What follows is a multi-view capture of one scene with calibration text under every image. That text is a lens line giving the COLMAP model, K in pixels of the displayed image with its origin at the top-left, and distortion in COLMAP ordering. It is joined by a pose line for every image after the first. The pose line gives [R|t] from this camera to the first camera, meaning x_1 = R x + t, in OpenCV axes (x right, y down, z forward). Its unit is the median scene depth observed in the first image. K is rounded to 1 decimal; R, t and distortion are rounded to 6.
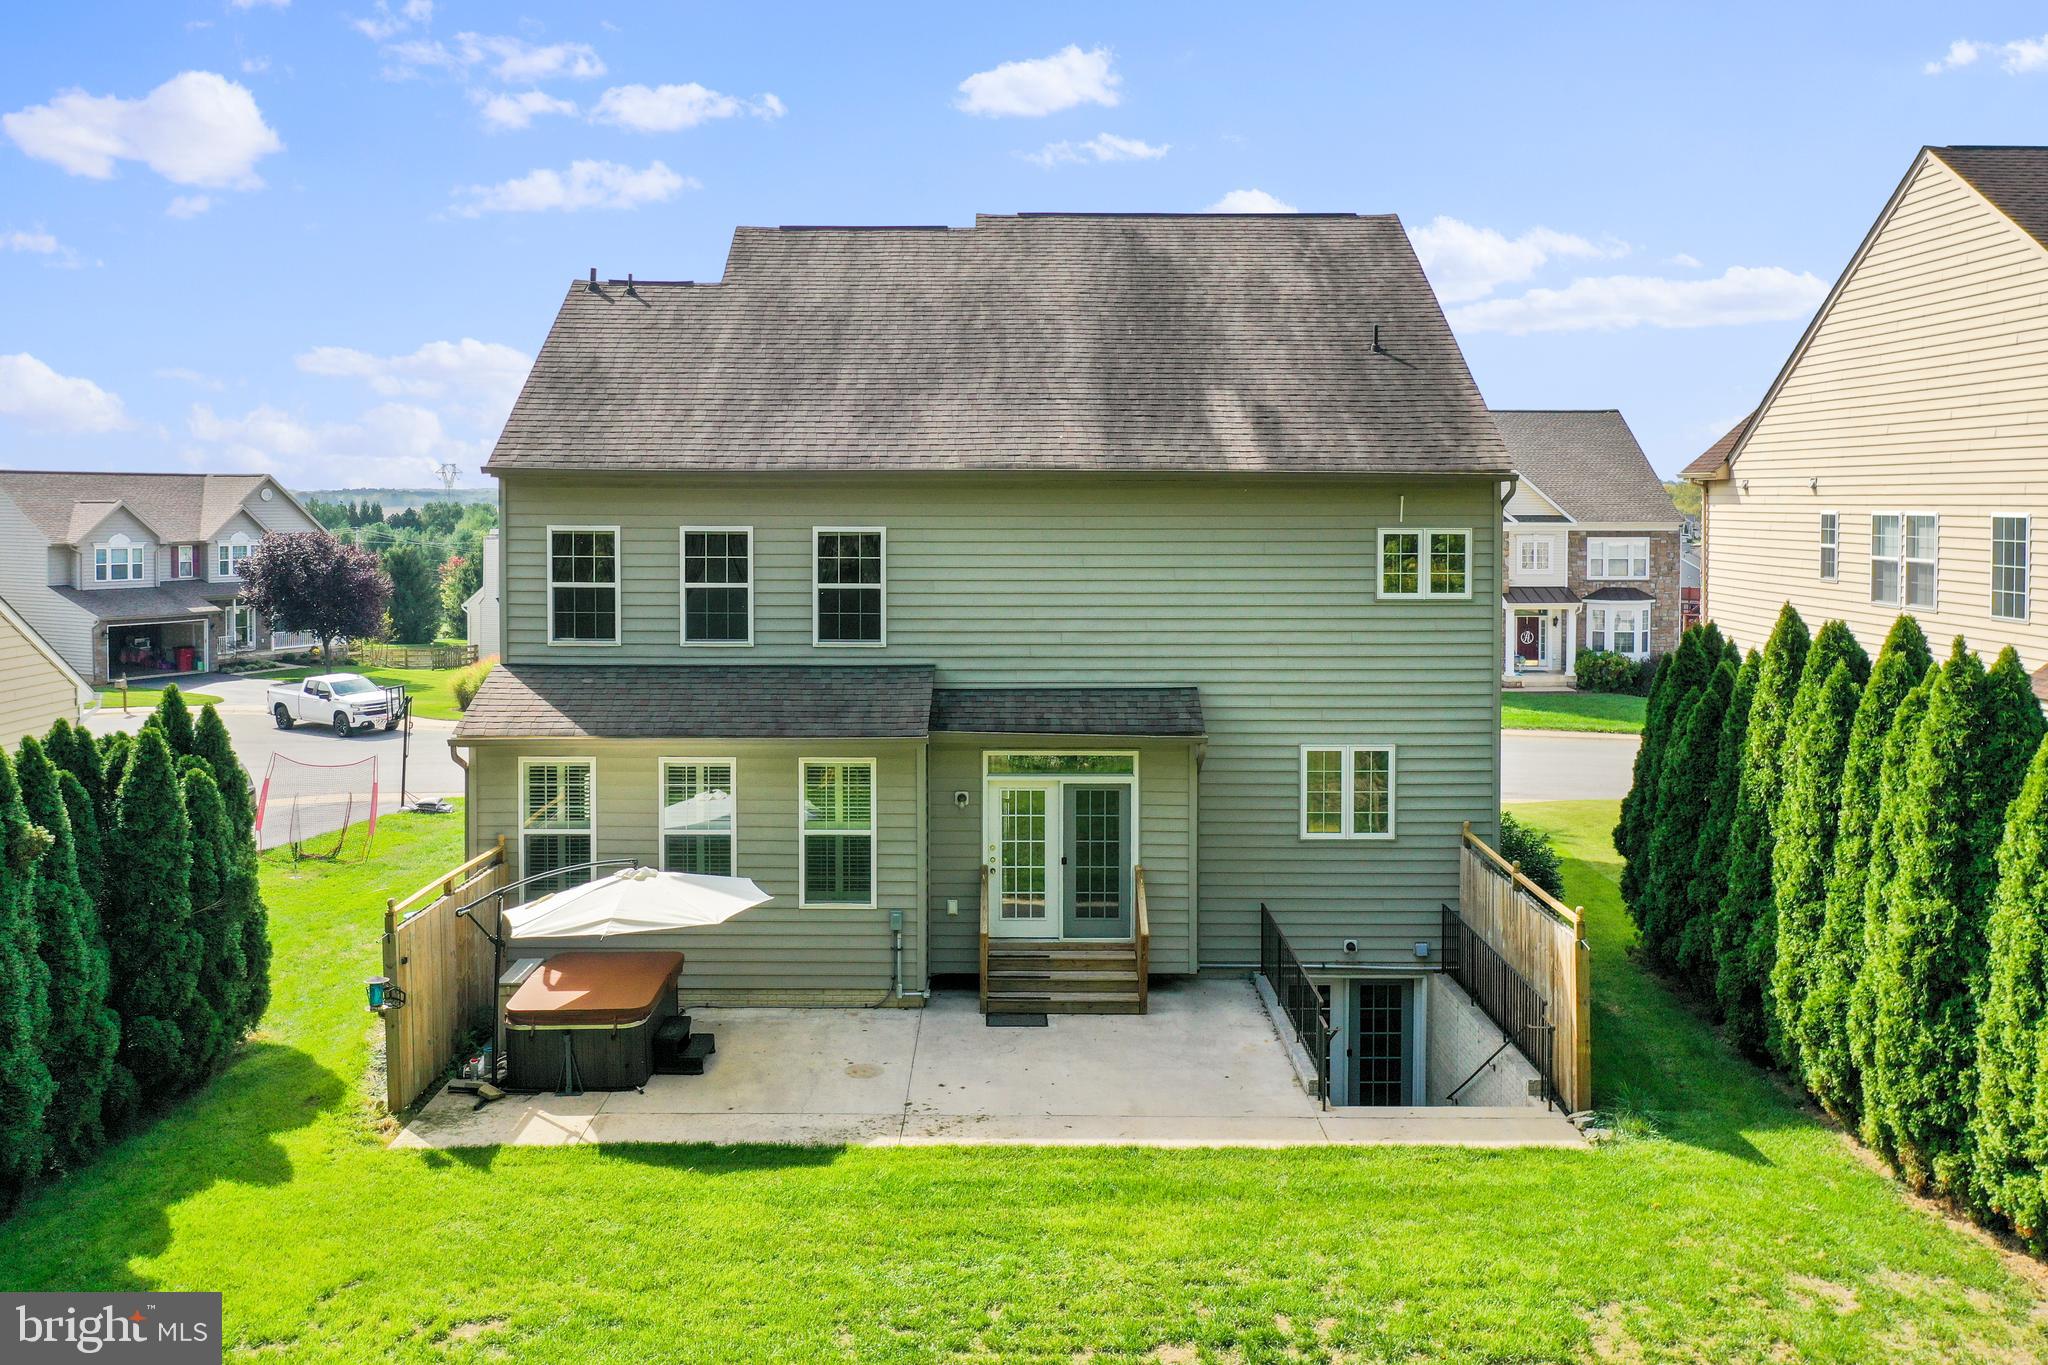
lens RADIAL K [[1667.2, 0, 1016.8], [0, 1667.2, 555.0], [0, 0, 1]] dist [0.000633, -0.005956]
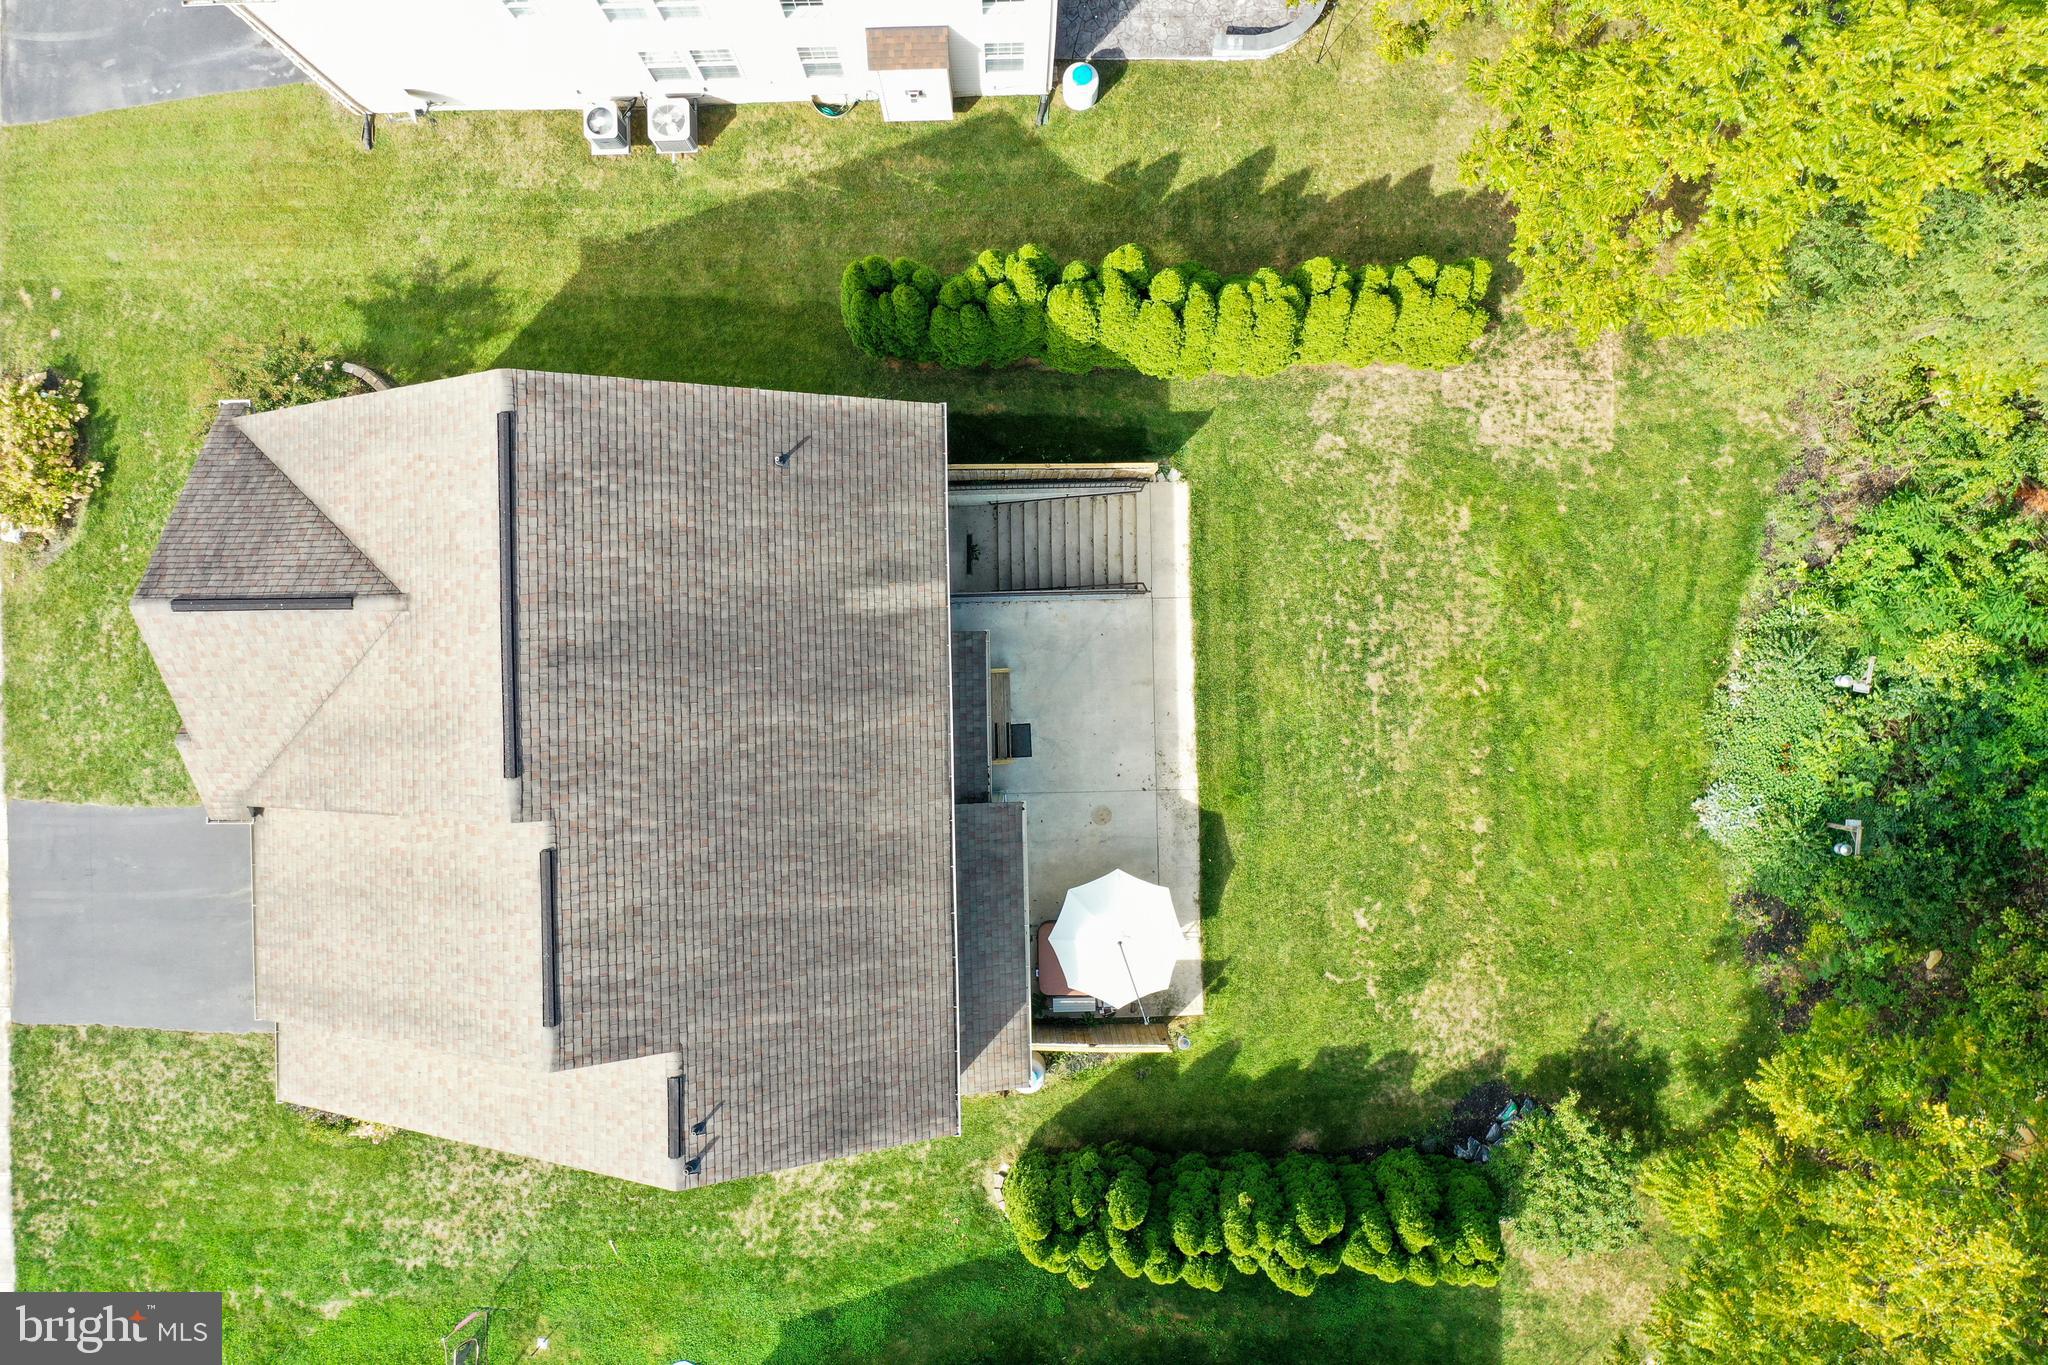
lens RADIAL K [[1630.0, 0, 1011.3], [0, 1630.0, 669.8], [0, 0, 1]] dist [-0.003711, -0.003188]
pose [[-0.021248, -0.999762, 0.004960, 0.065746], [0.038897, 0.004131, 0.999235, -1.436190], [-0.999017, 0.021425, 0.038800, 0.893915]]
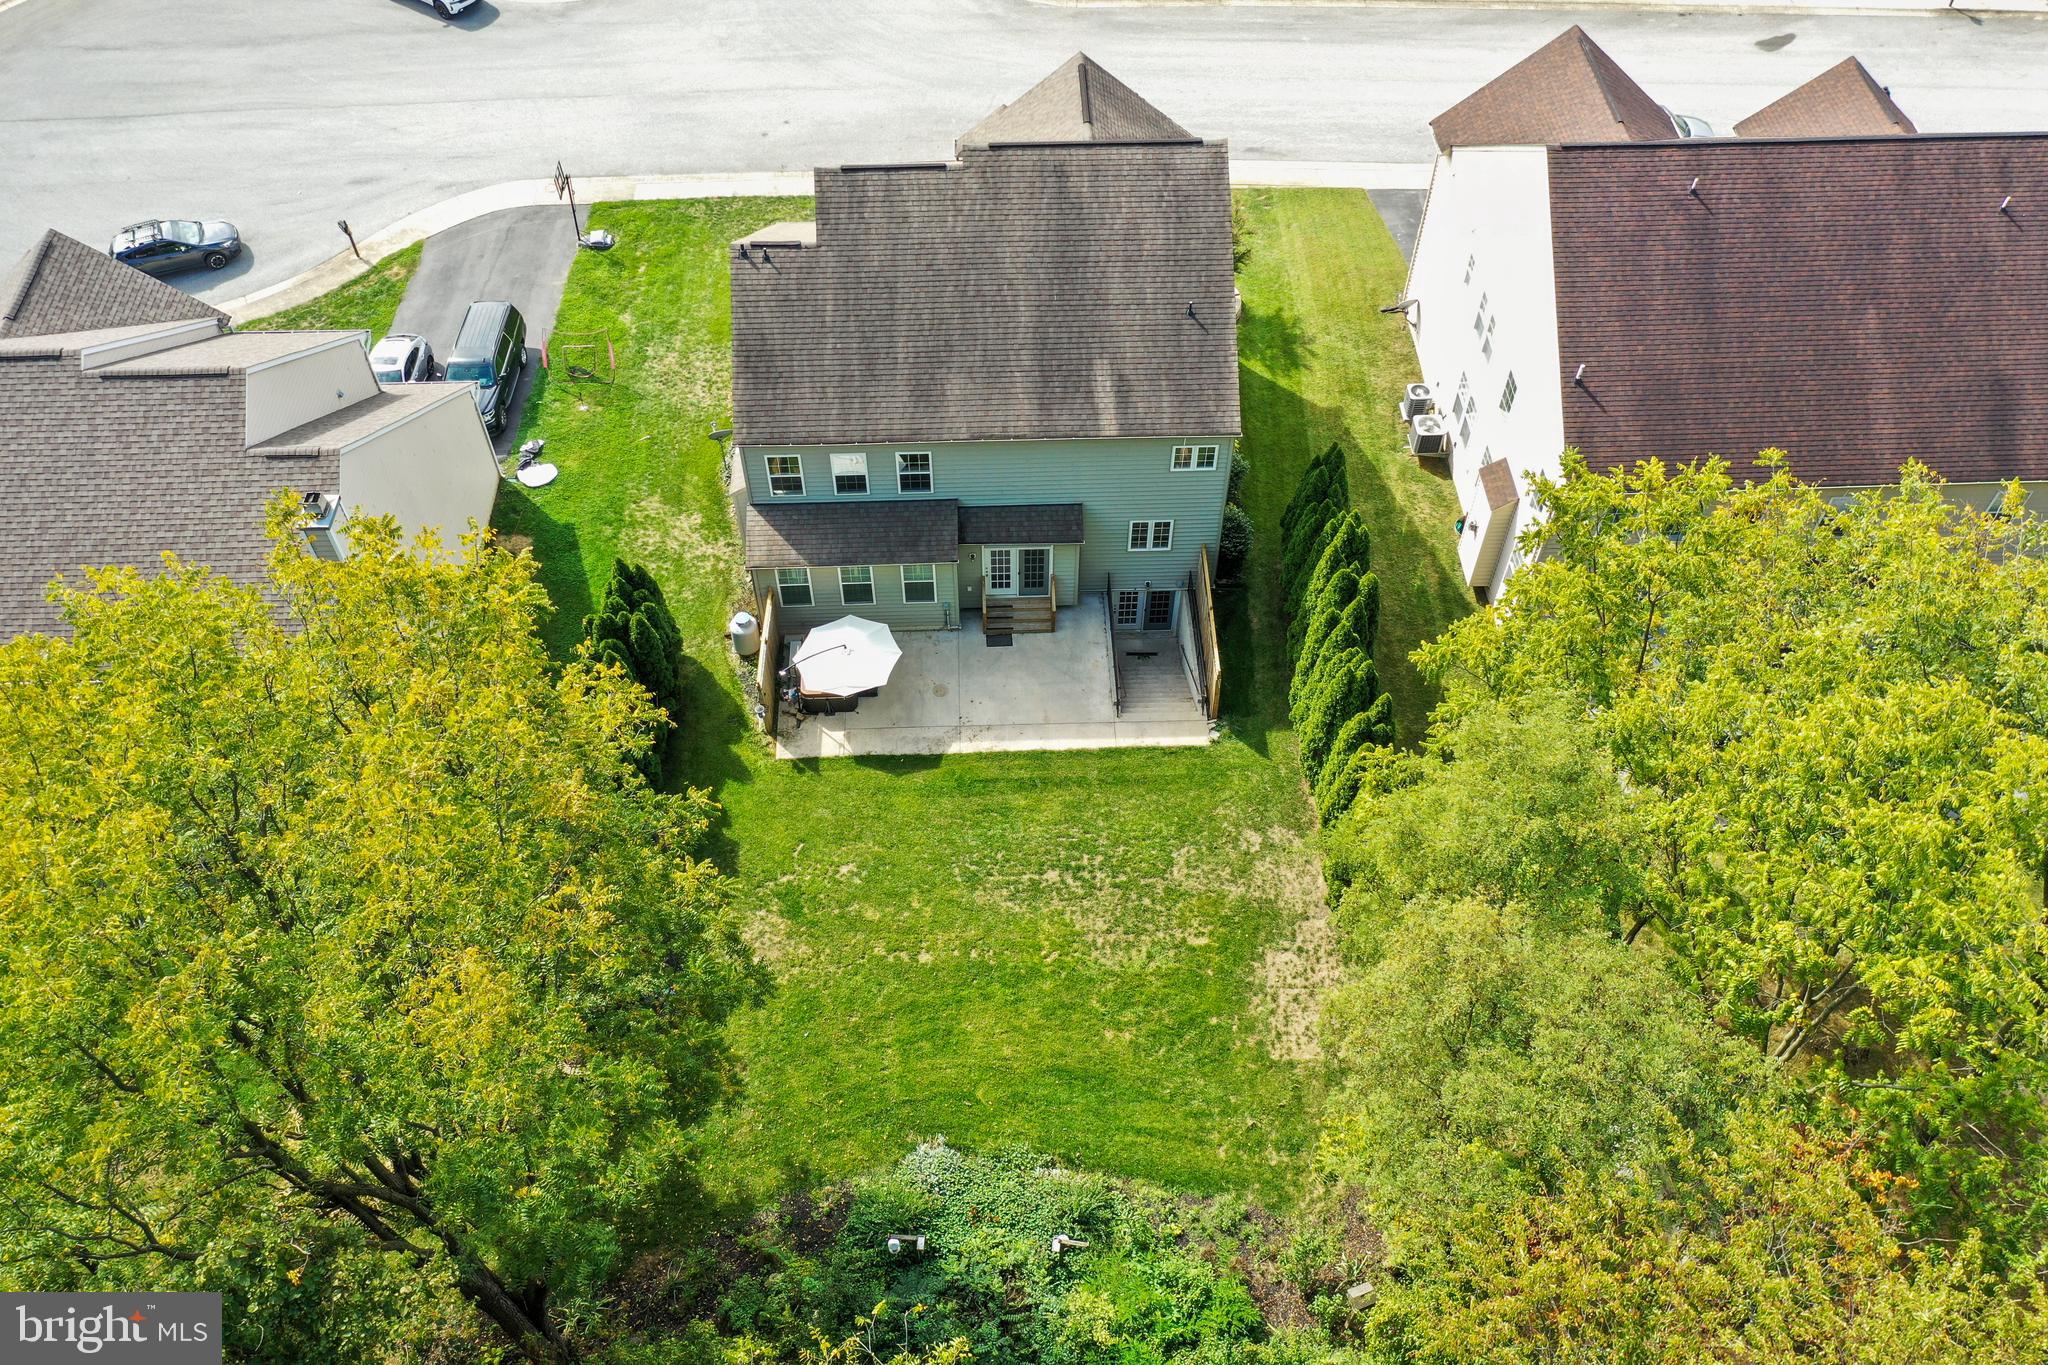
lens RADIAL K [[1623.8, 0, 1014.8], [0, 1623.8, 674.1], [0, 0, 1]] dist [-0.004080, 0.001703]
pose [[0.999531, -0.024480, 0.018397, -0.020456], [0.001784, 0.646312, 0.763072, -1.380380], [-0.030570, -0.762681, 0.646052, -0.502009]]
